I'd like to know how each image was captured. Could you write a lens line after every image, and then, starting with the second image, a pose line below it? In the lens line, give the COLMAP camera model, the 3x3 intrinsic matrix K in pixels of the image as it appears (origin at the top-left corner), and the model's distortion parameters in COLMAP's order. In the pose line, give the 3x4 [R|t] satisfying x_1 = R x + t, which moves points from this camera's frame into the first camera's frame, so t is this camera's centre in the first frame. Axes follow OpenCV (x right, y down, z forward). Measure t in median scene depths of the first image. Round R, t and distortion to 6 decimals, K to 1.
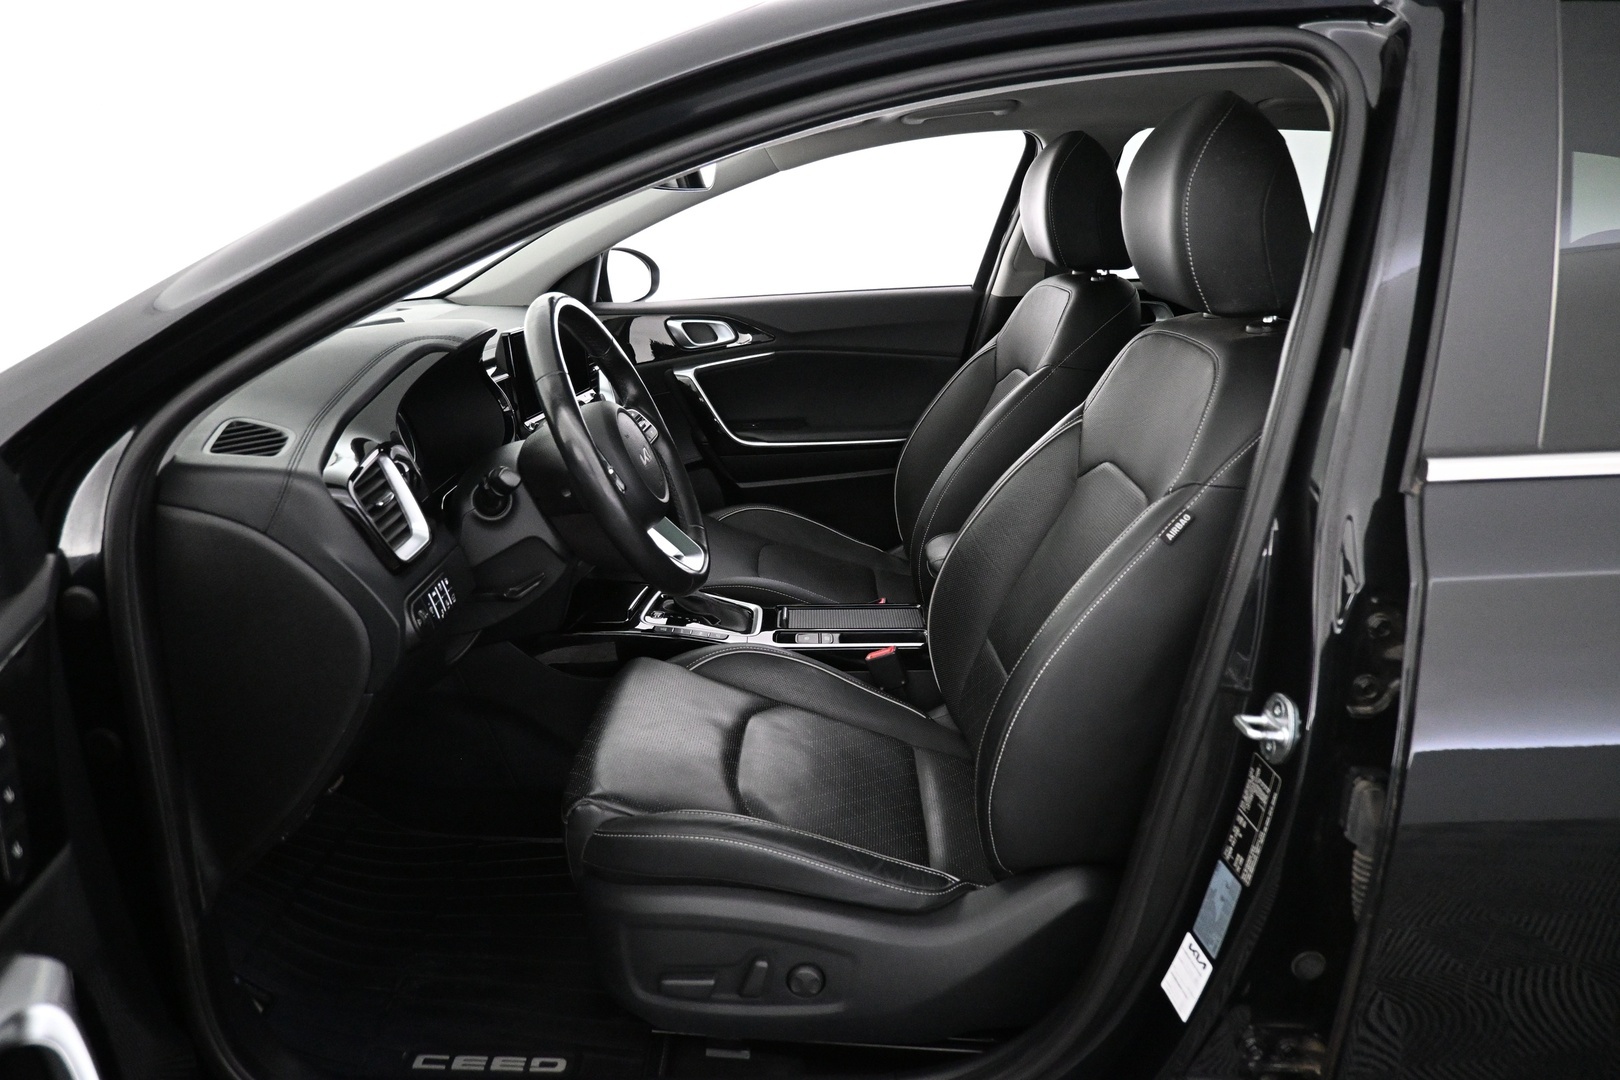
lens RADIAL K [[1142.8, 0, 810.0], [0, 1142.8, 540.0], [0, 0, 1]] dist [0.005863, 0.000961]
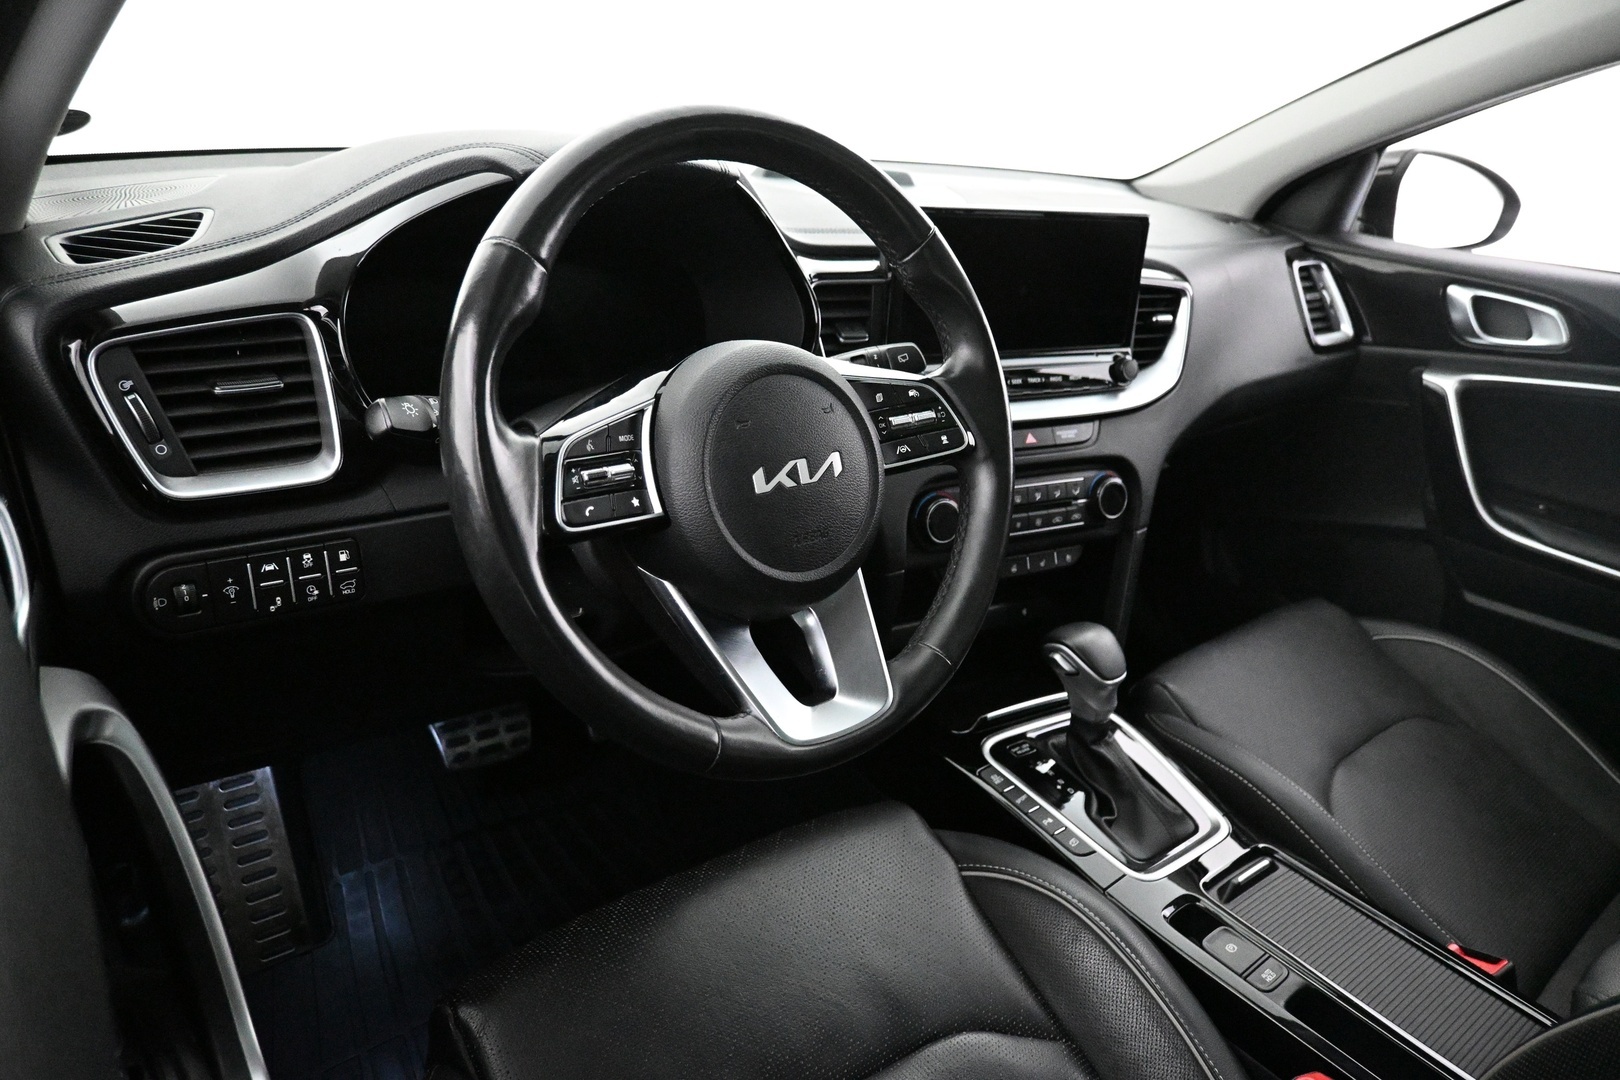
lens RADIAL K [[1142.8, 0, 810.0], [0, 1142.8, 540.0], [0, 0, 1]] dist [0.005863, 0.000961]
pose [[0.638190, 0.377914, -0.670742, 0.104156], [-0.334583, 0.920799, 0.200459, -0.080690], [0.693374, 0.096488, 0.714088, 0.376506]]
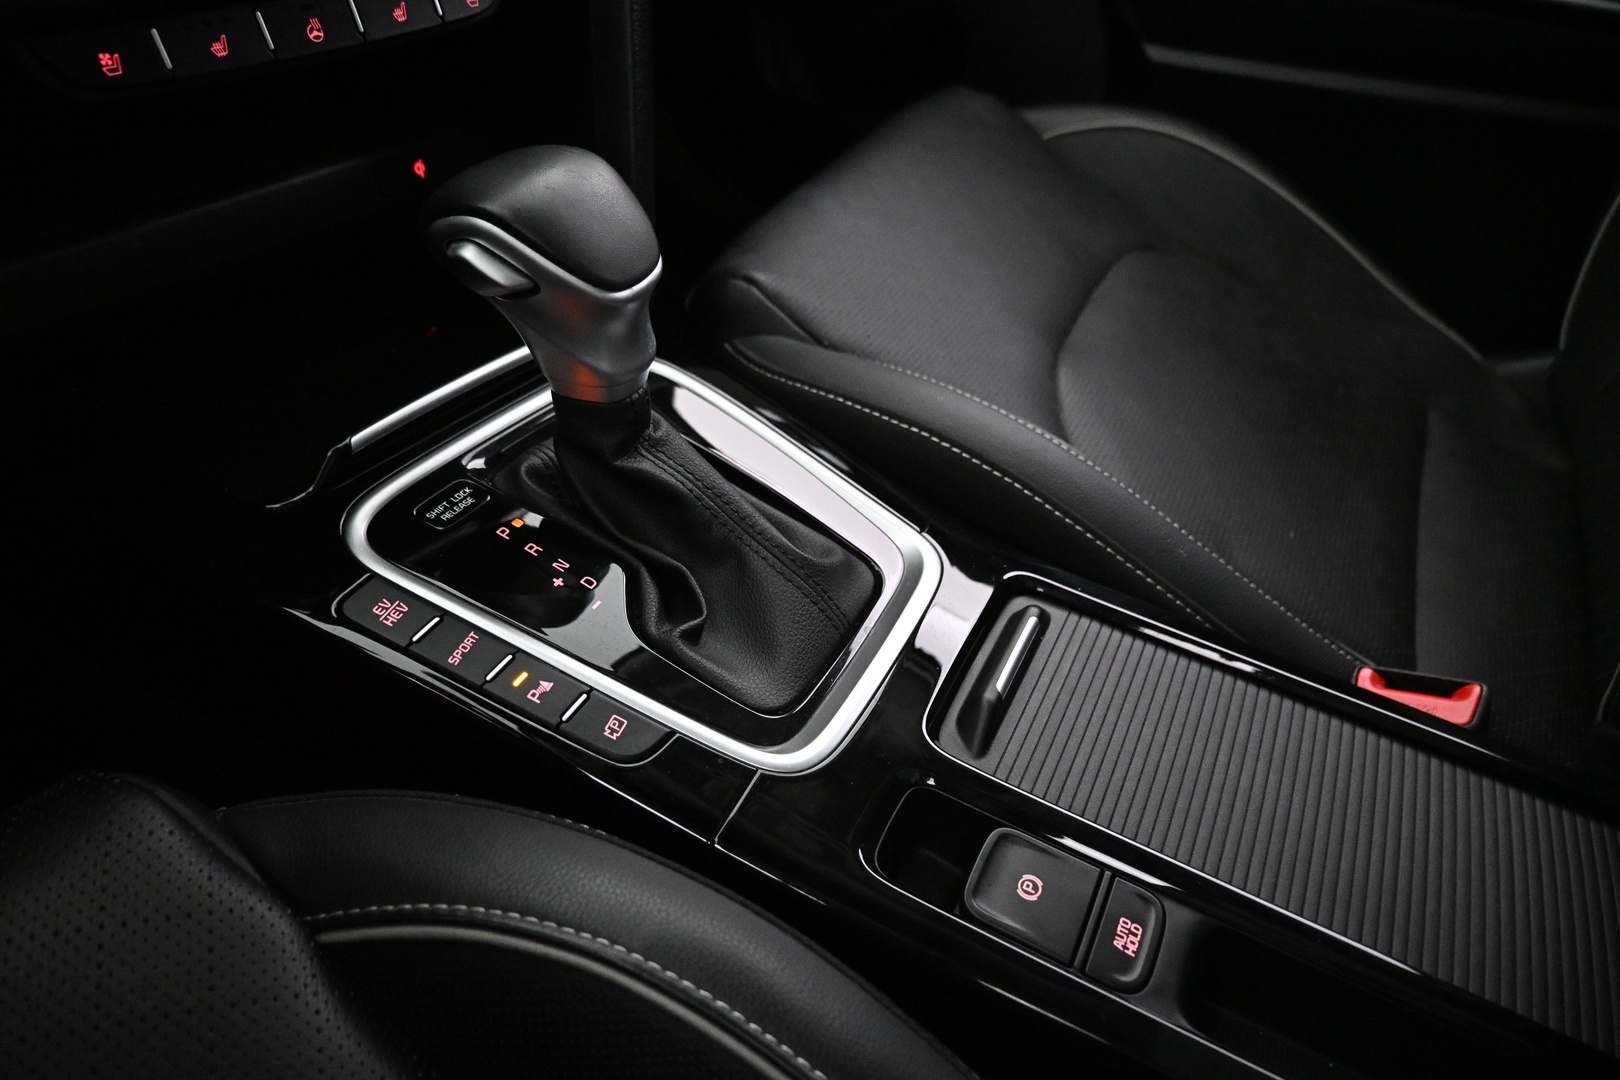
lens RADIAL K [[1142.8, 0, 810.0], [0, 1142.8, 540.0], [0, 0, 1]] dist [0.005863, 0.000961]
pose [[0.894007, 0.359504, -0.267412, -0.004342], [-0.240879, 0.888884, 0.389696, -0.025785], [0.377796, -0.283977, 0.881265, 0.606120]]
